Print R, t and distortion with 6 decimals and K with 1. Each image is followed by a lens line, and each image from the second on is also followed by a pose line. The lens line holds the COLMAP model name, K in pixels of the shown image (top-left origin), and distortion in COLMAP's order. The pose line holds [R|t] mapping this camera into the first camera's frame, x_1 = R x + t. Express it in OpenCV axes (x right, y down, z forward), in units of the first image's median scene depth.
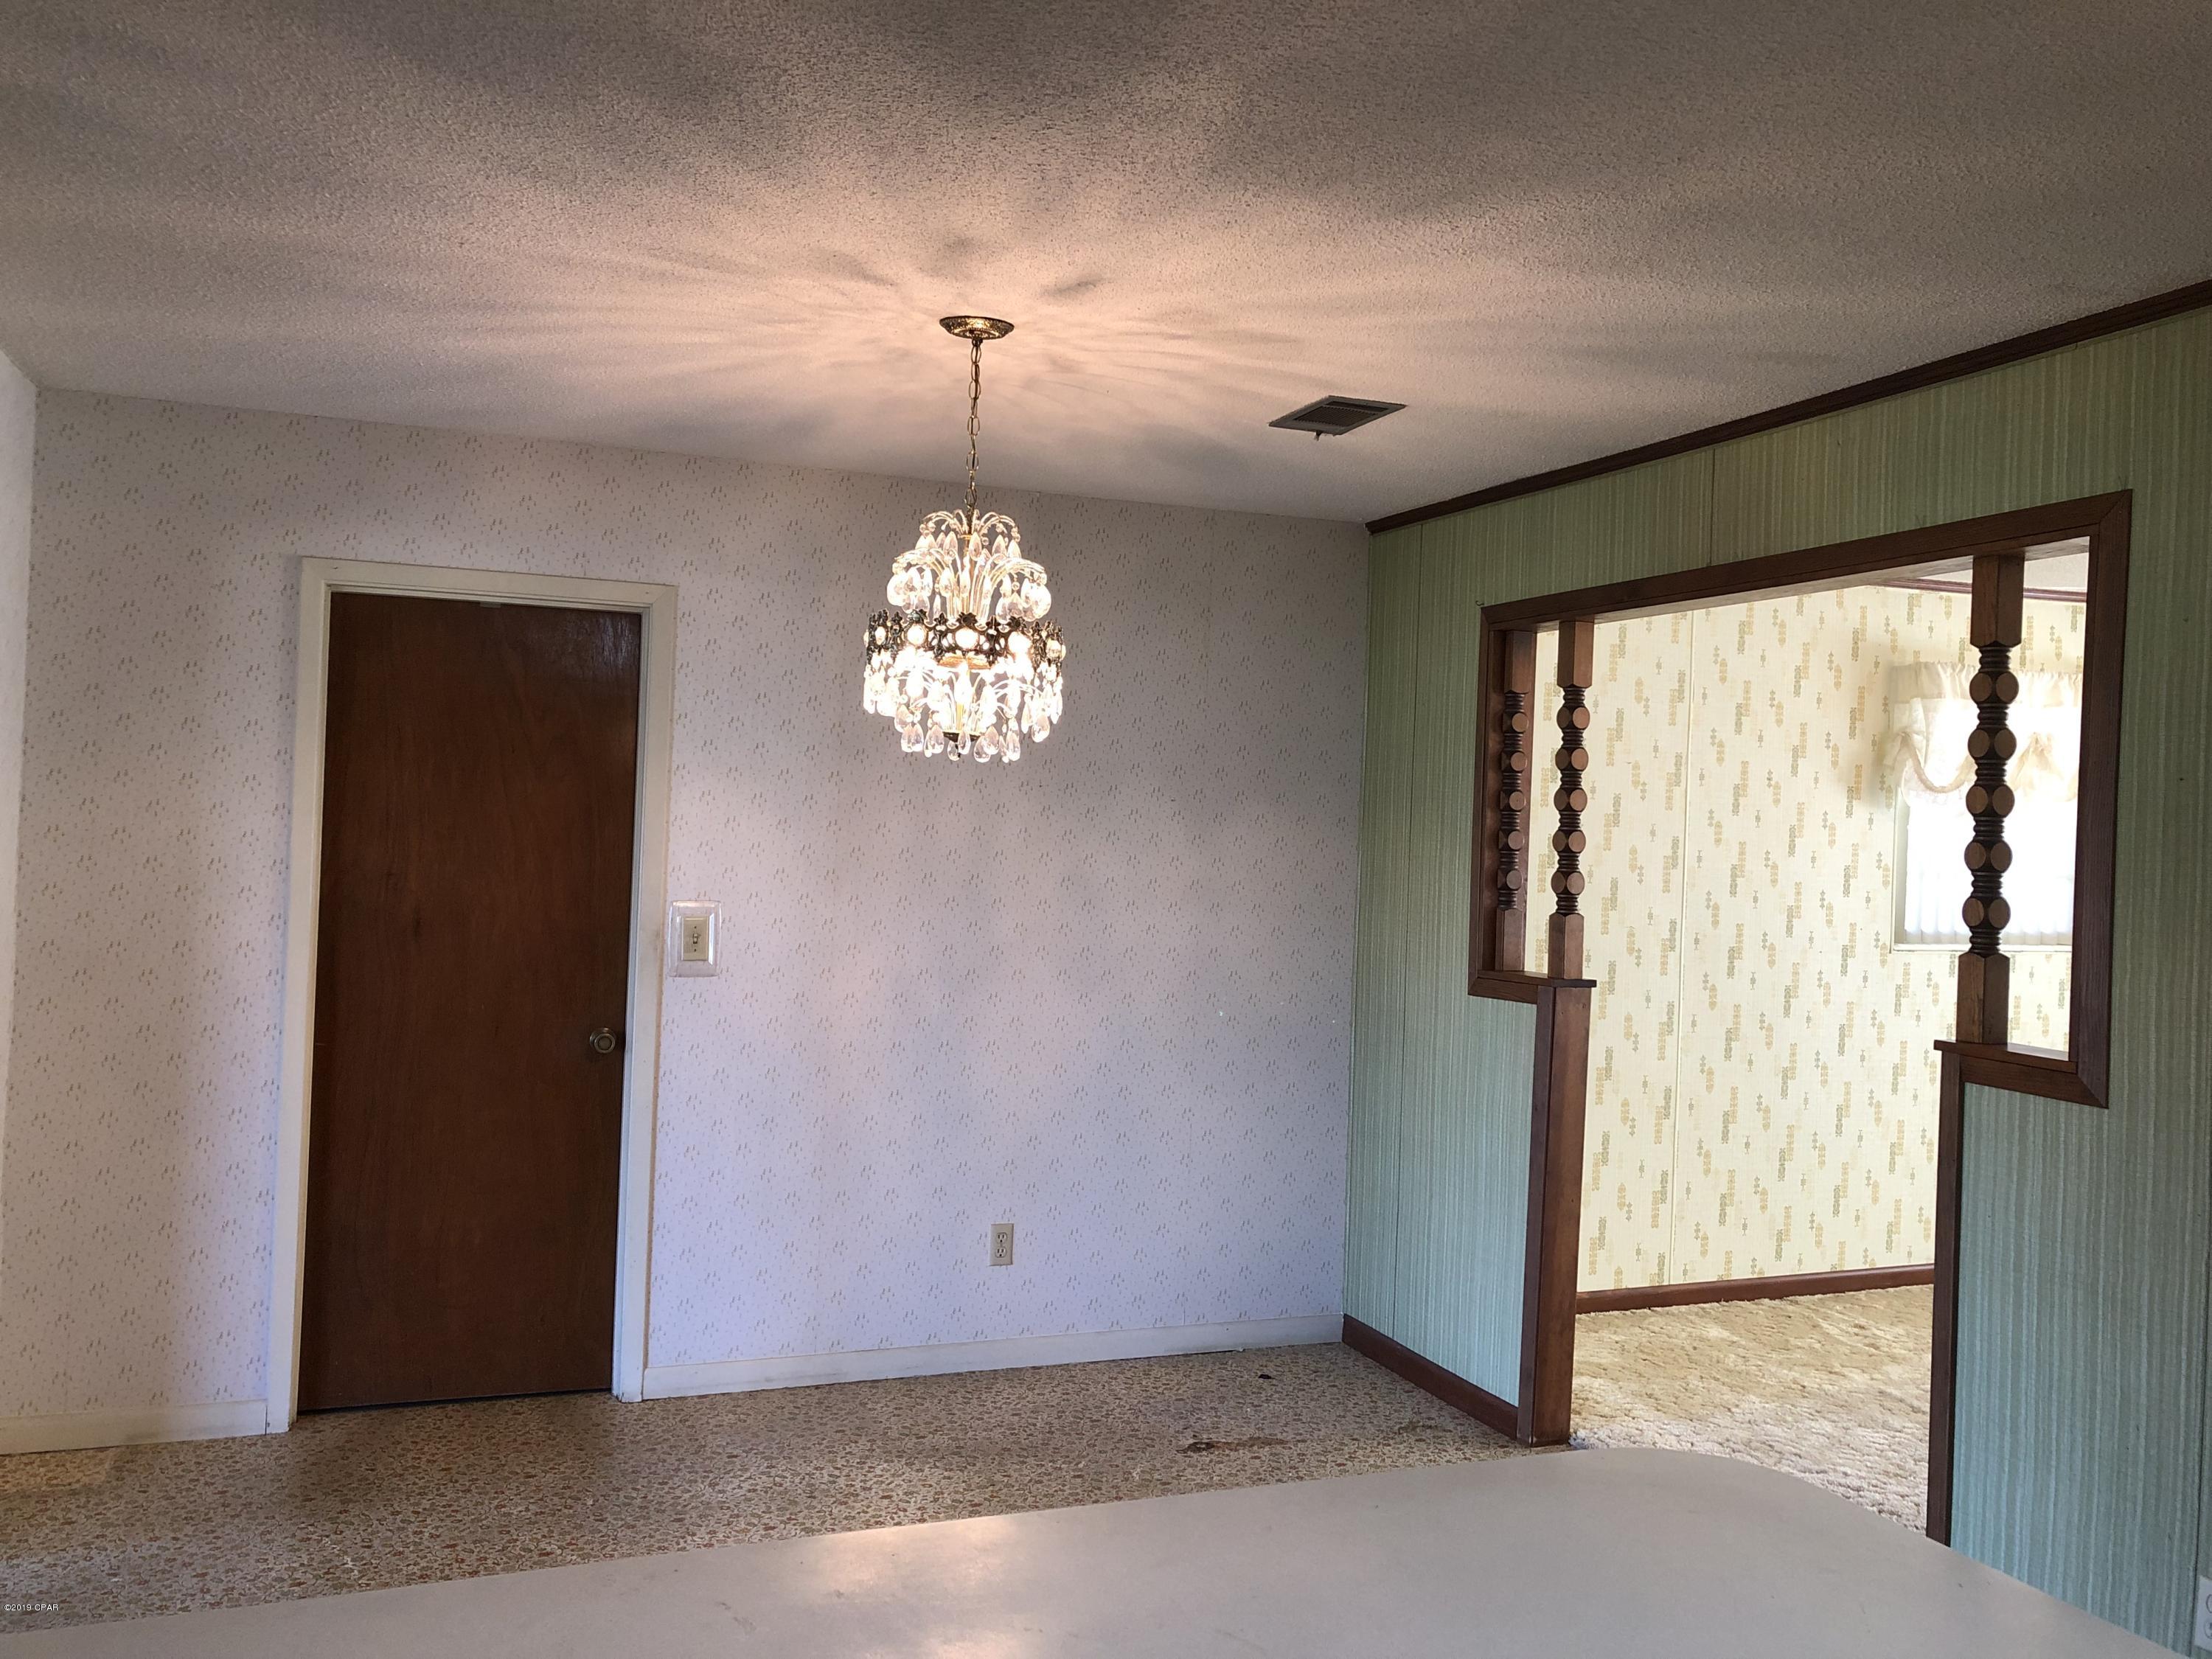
lens RADIAL K [[1799.6, 0, 1101.8], [0, 1799.6, 817.5], [0, 0, 1]] dist [0.045342, -0.049528]
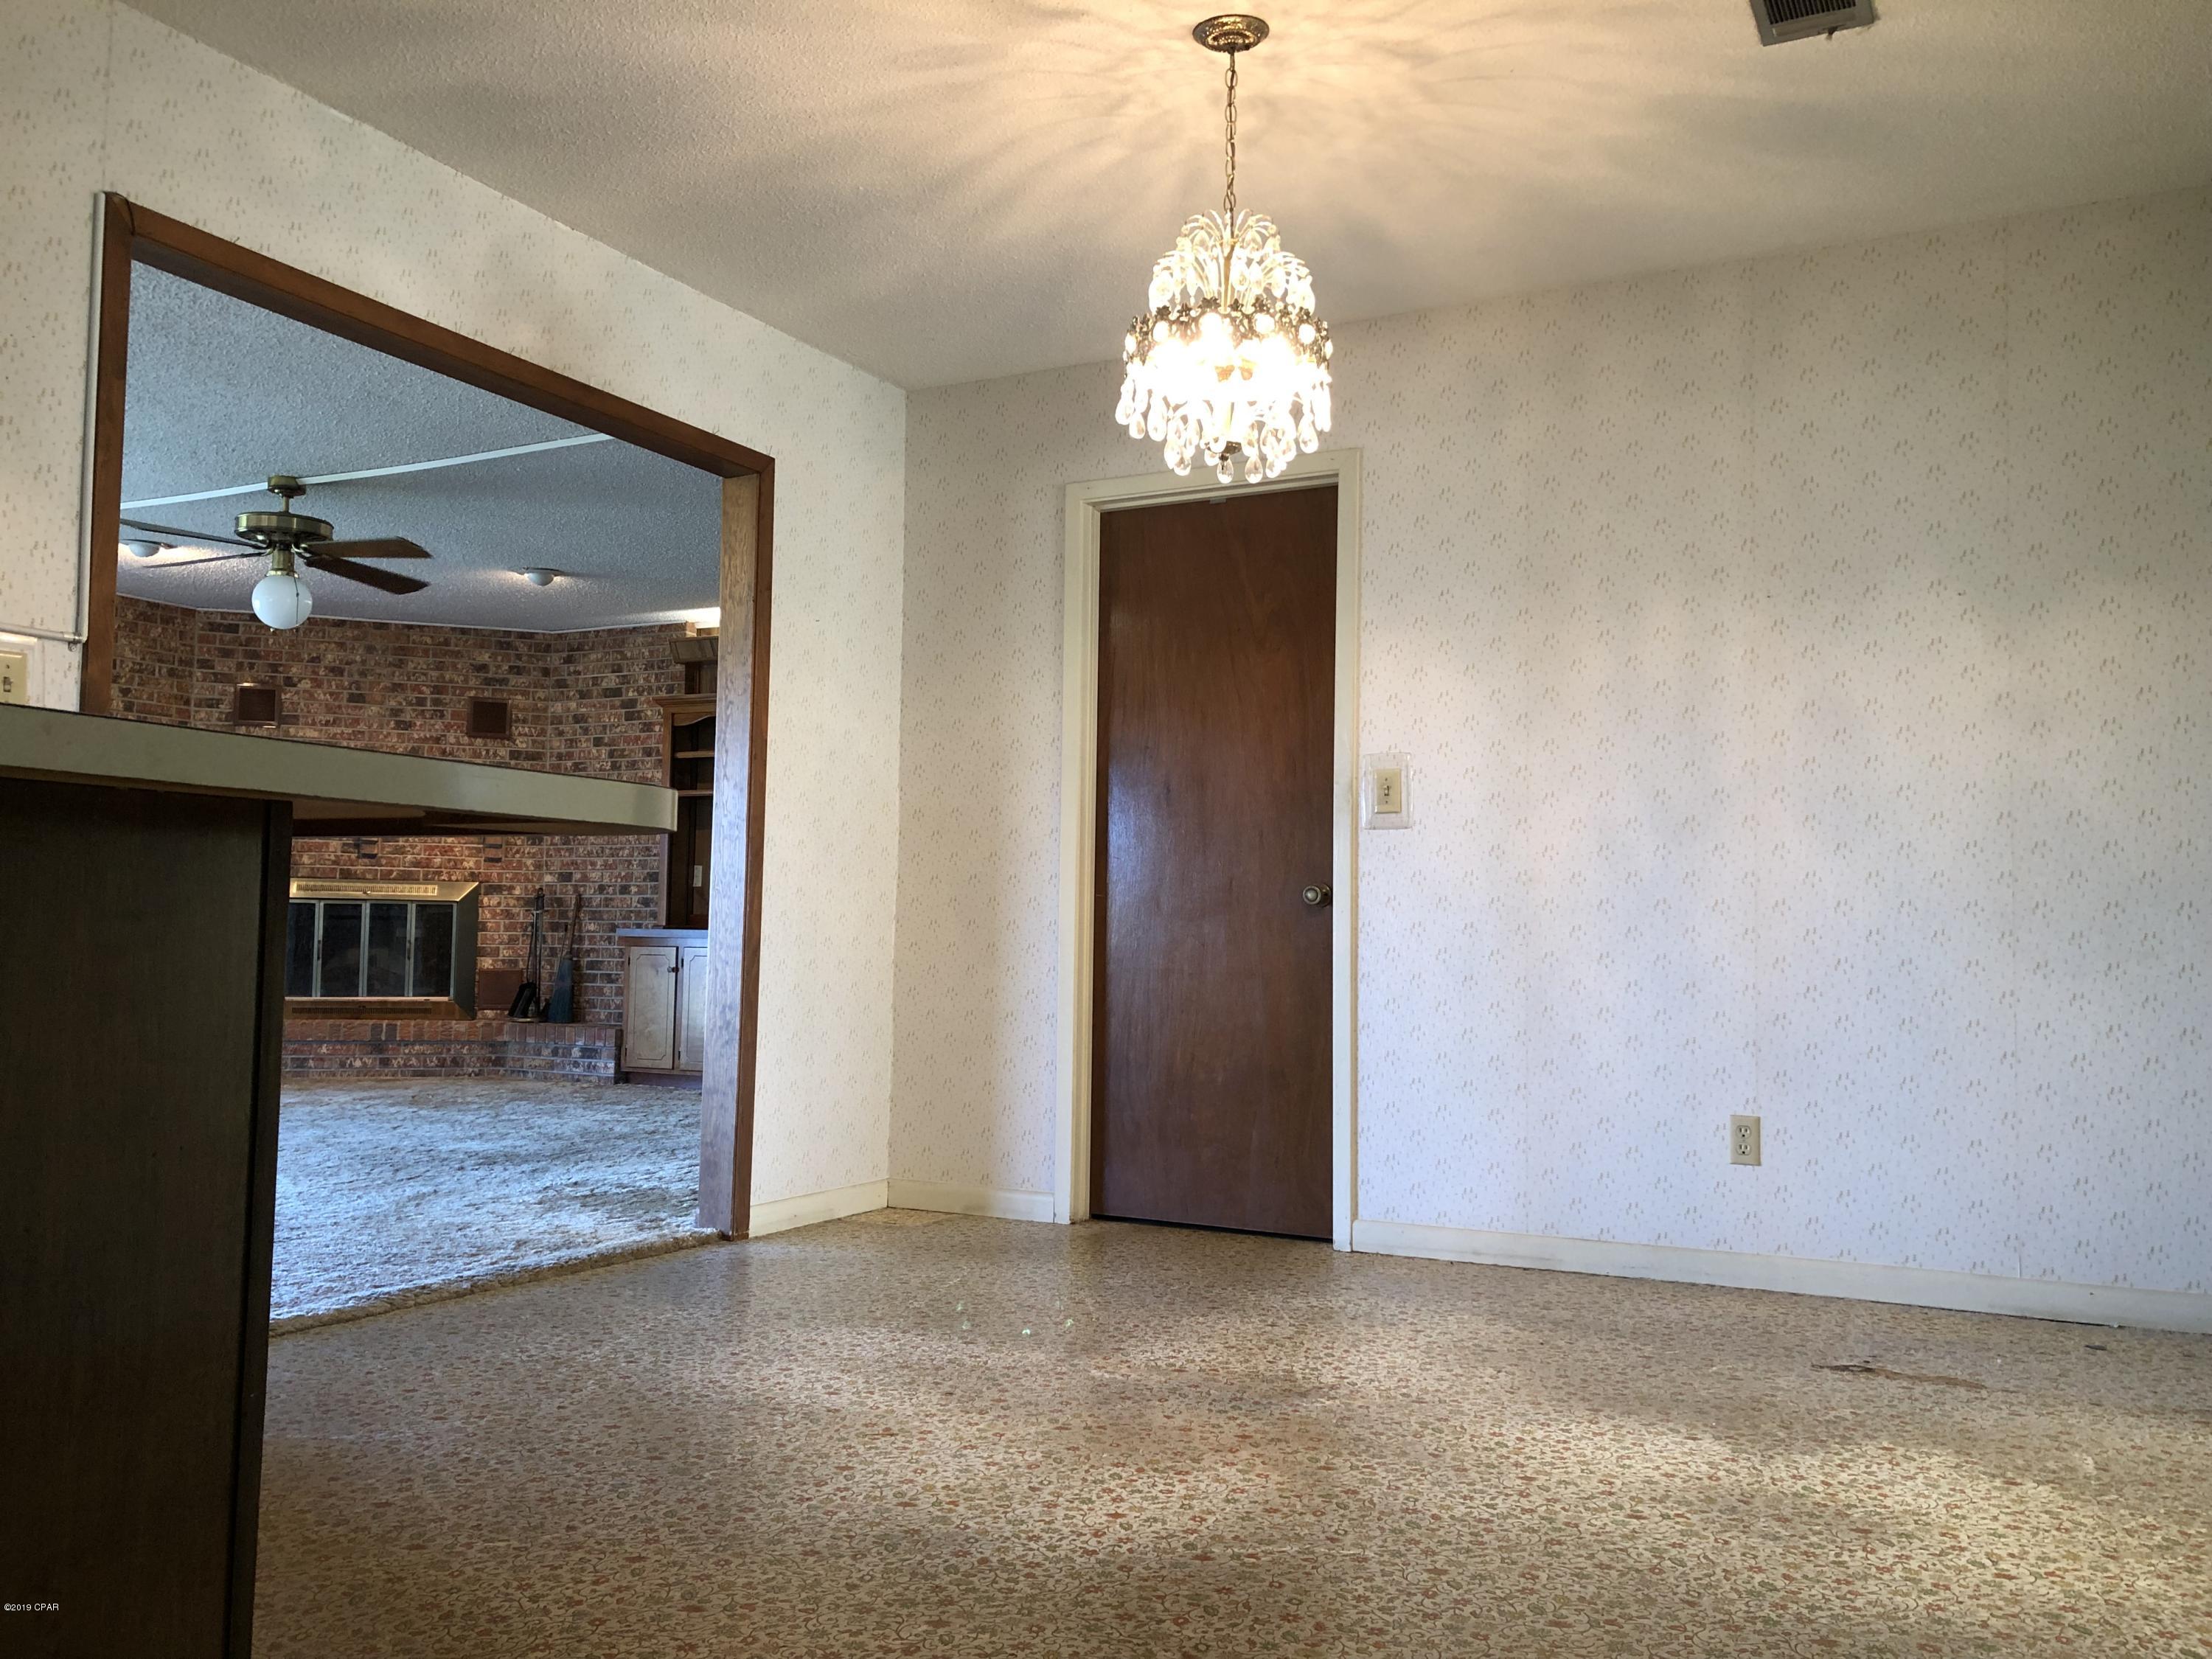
lens RADIAL K [[1799.6, 0, 1085.0], [0, 1799.6, 820.1], [0, 0, 1]] dist [0.045342, -0.049528]
pose [[0.659418, -0.073113, -0.748212, 0.404048], [0.012147, 0.996166, -0.086637, 0.165341], [0.751678, 0.048042, 0.657778, 0.215385]]
